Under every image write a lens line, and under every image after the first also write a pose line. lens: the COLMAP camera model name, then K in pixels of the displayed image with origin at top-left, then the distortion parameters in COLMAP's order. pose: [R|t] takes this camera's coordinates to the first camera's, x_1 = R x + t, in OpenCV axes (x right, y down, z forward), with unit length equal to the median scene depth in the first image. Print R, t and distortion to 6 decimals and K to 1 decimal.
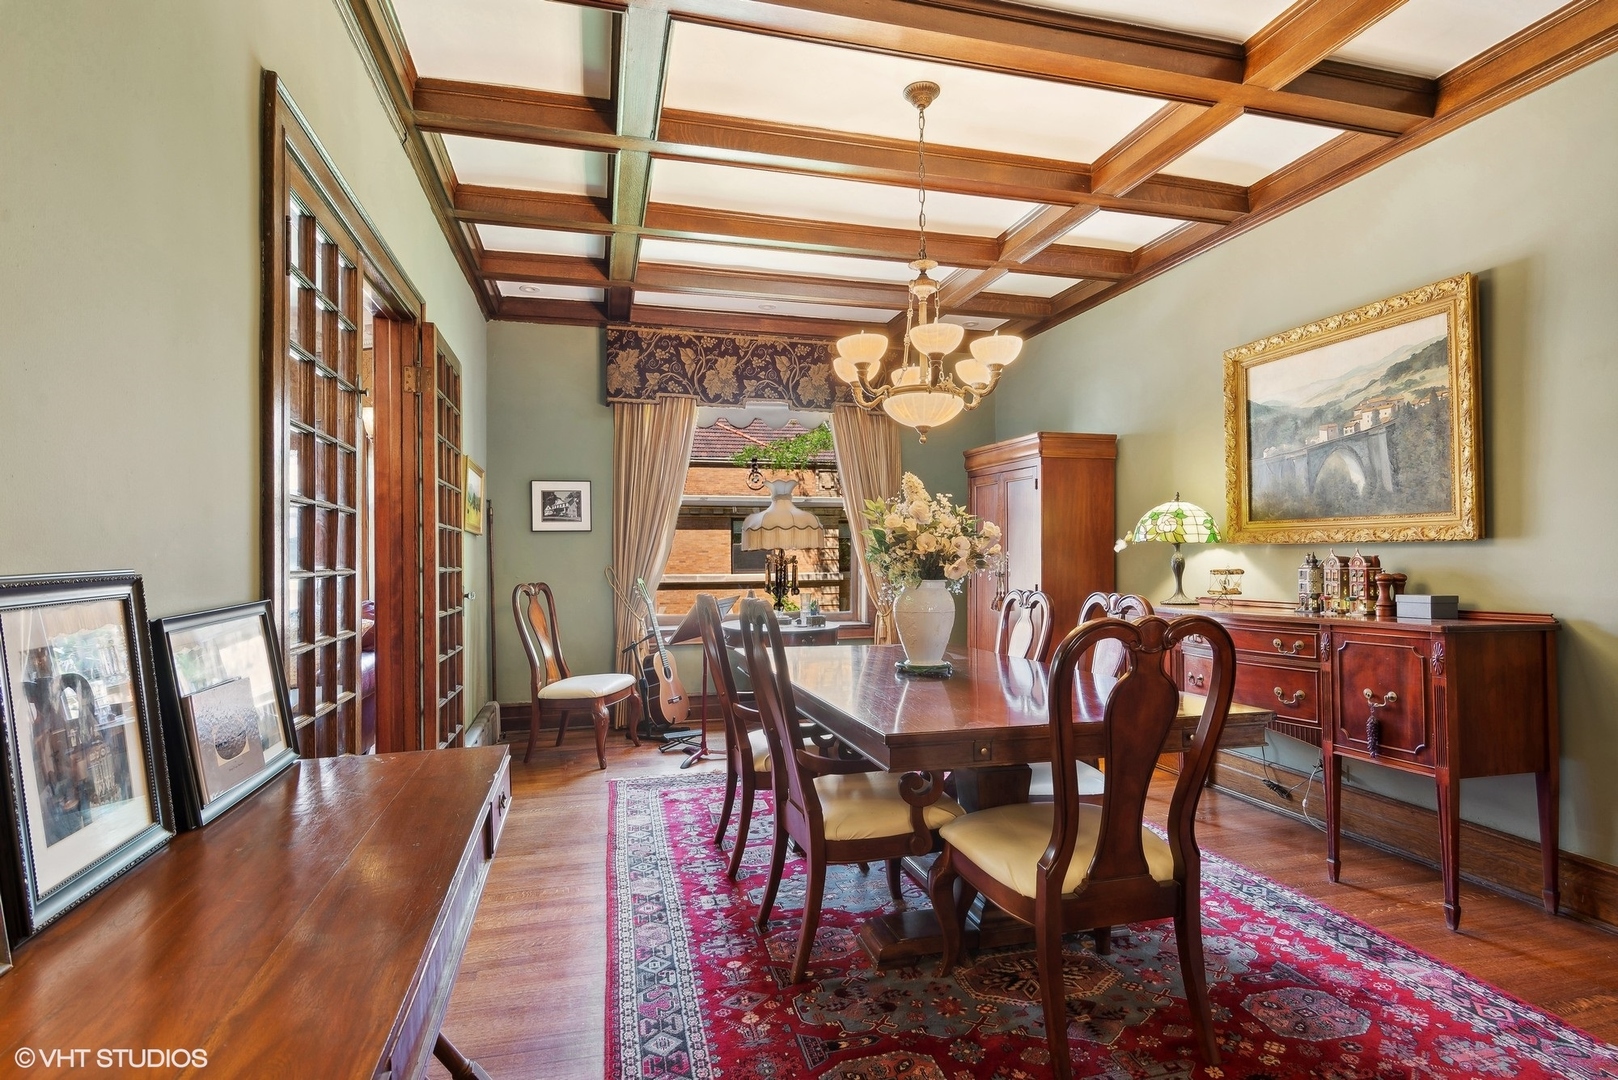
lens RADIAL K [[804.4, 0, 806.9], [0, 804.4, 546.1], [0, 0, 1]] dist [0.002751, -0.000211]
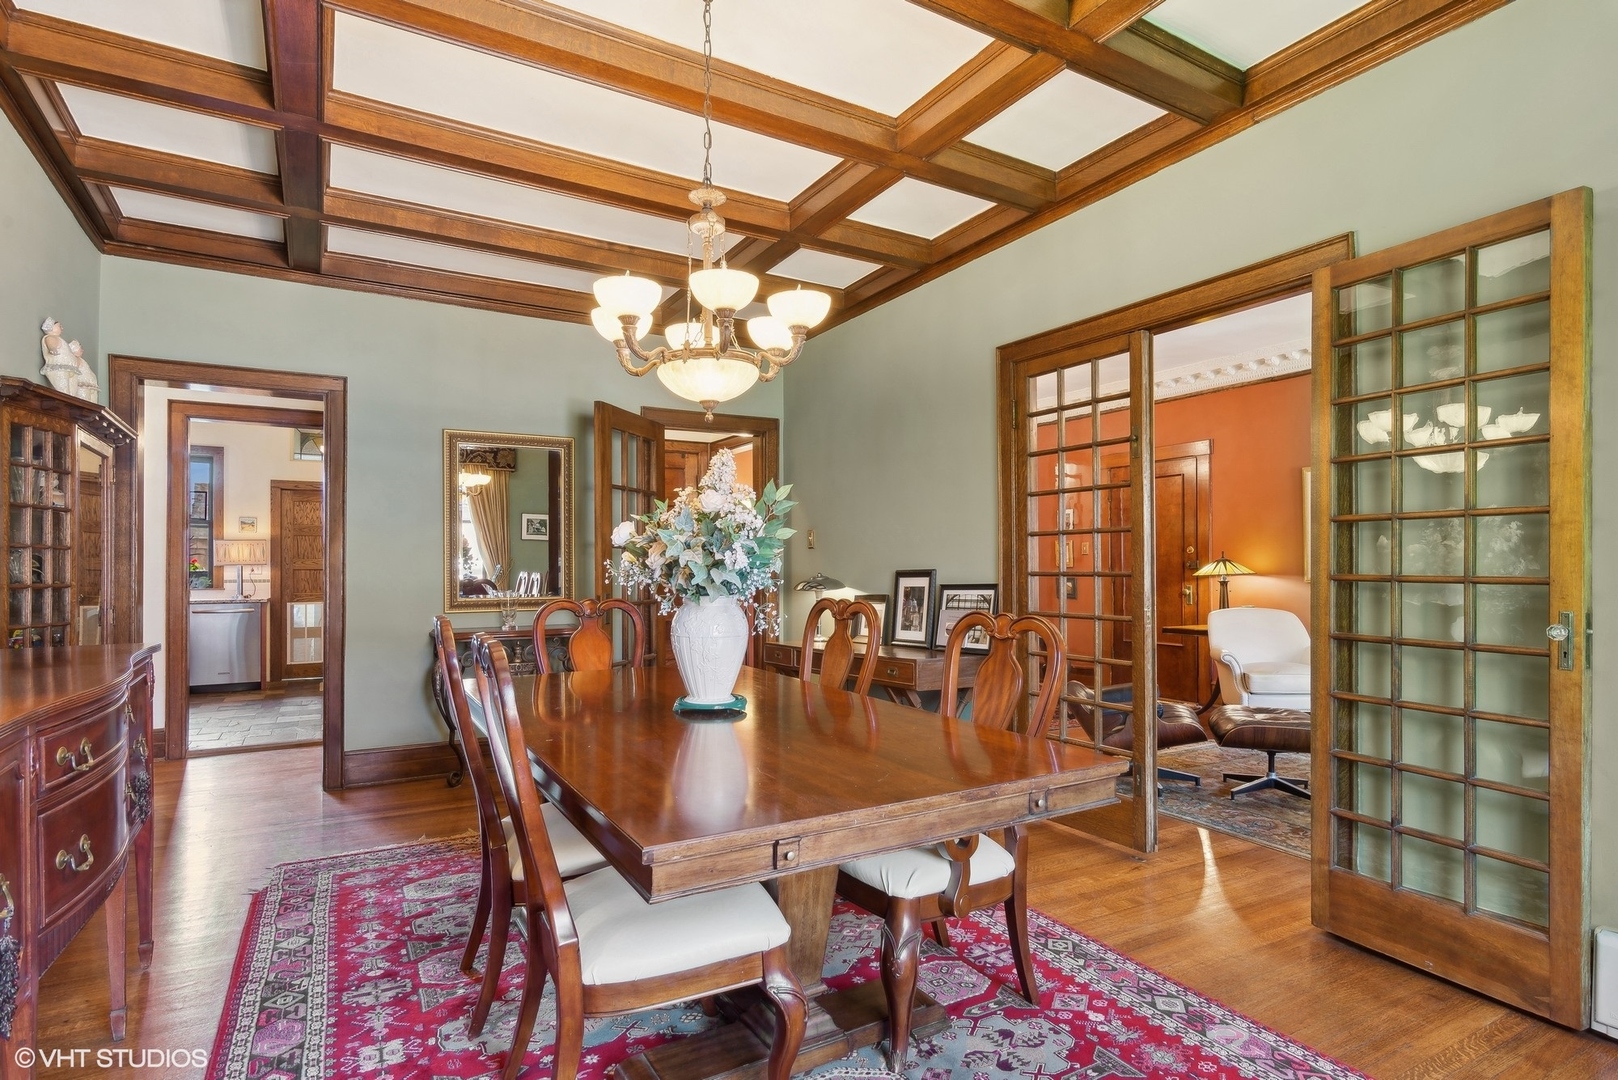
lens RADIAL K [[837.4, 0, 812.0], [0, 837.4, 562.5], [0, 0, 1]] dist [0.000793, -0.000212]
pose [[-0.960318, 0.006512, -0.278833, 0.159810], [0.011677, 0.999790, -0.016865, 0.014344], [0.278664, -0.019452, -0.960192, 1.048850]]
